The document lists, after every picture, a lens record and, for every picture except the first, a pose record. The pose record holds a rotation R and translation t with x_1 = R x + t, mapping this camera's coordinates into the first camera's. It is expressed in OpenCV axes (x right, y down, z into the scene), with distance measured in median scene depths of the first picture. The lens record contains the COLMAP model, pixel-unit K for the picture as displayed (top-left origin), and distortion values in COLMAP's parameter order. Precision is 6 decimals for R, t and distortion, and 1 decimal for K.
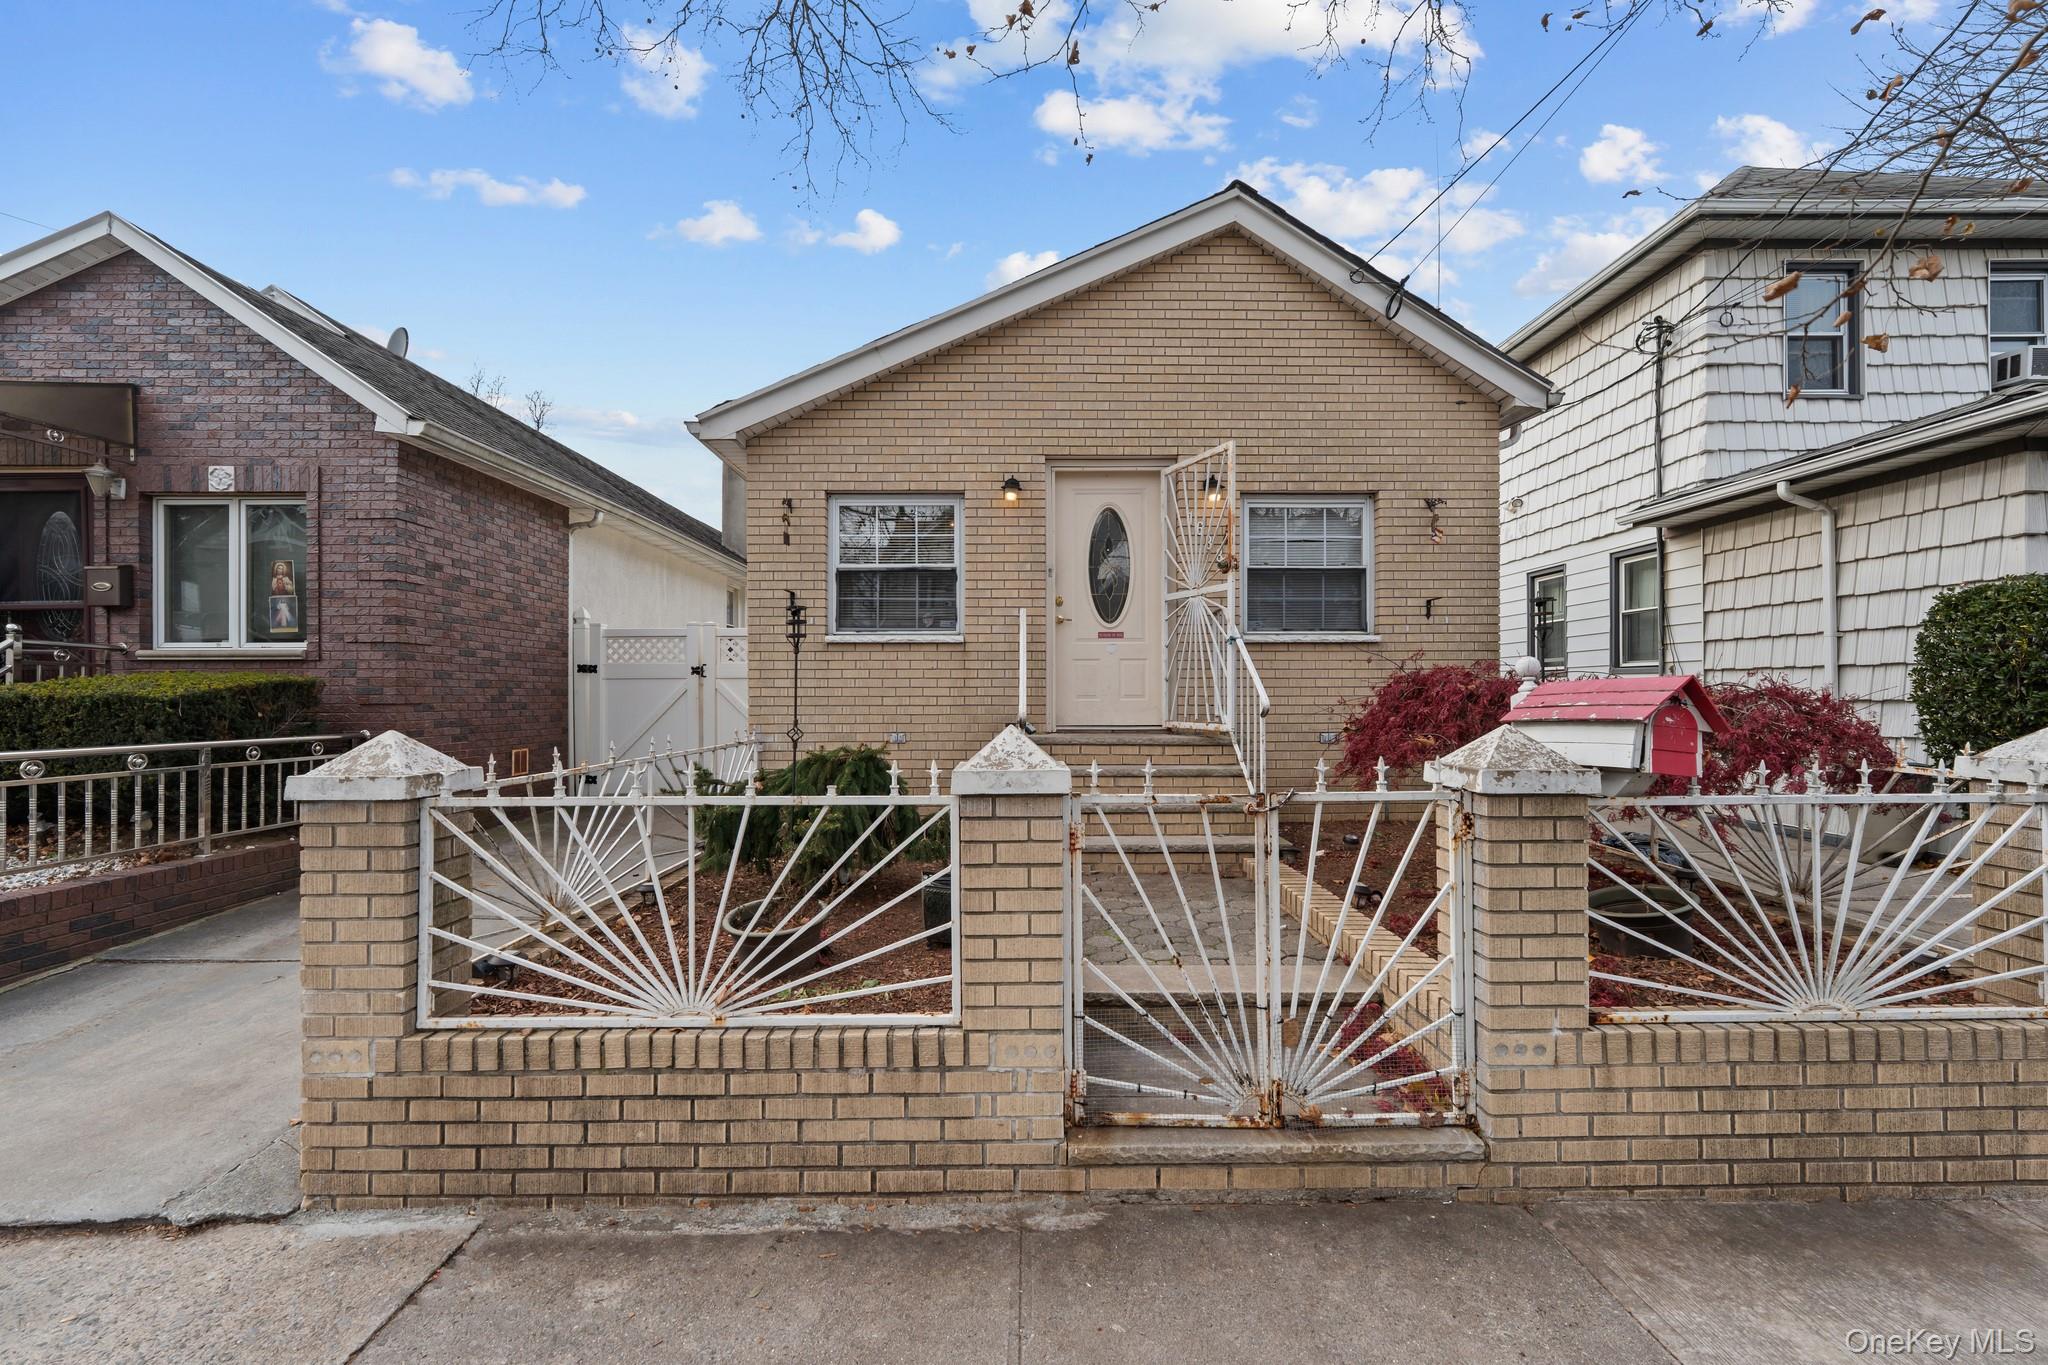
lens RADIAL K [[815.2, 0, 1028.4], [0, 815.2, 694.4], [0, 0, 1]] dist [-0.000916, 0.000217]
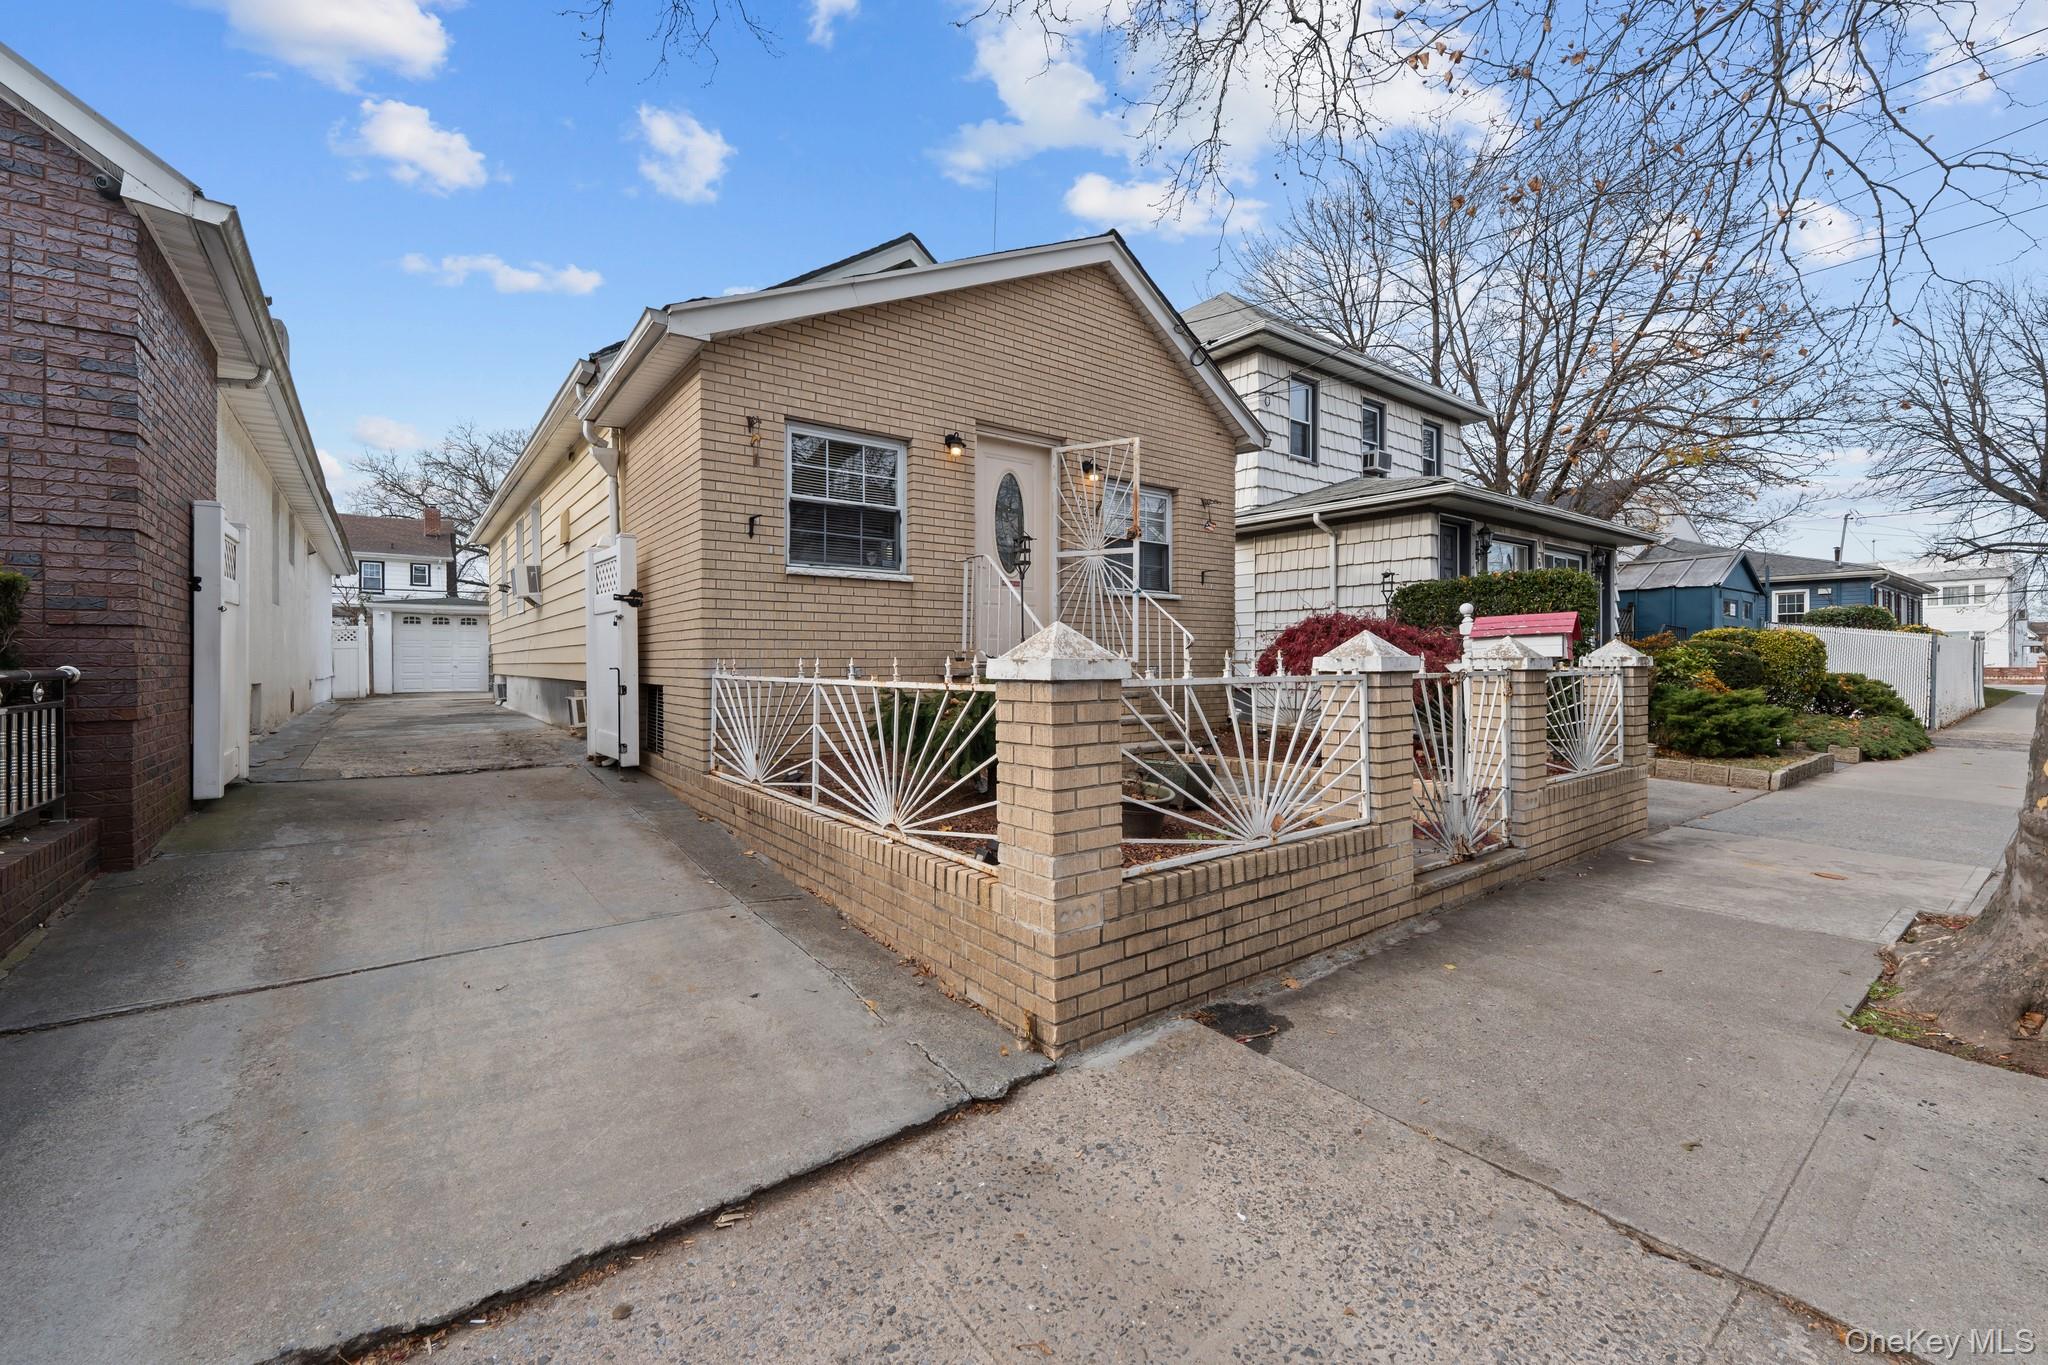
lens RADIAL K [[821.0, 0, 1020.1], [0, 821.0, 666.6], [0, 0, 1]] dist [-0.000335, -0.000189]
pose [[0.800797, -0.002557, 0.598930, -0.605623], [-0.000574, 0.999987, 0.005037, 0.040485], [-0.598935, -0.004377, 0.800786, 0.061020]]
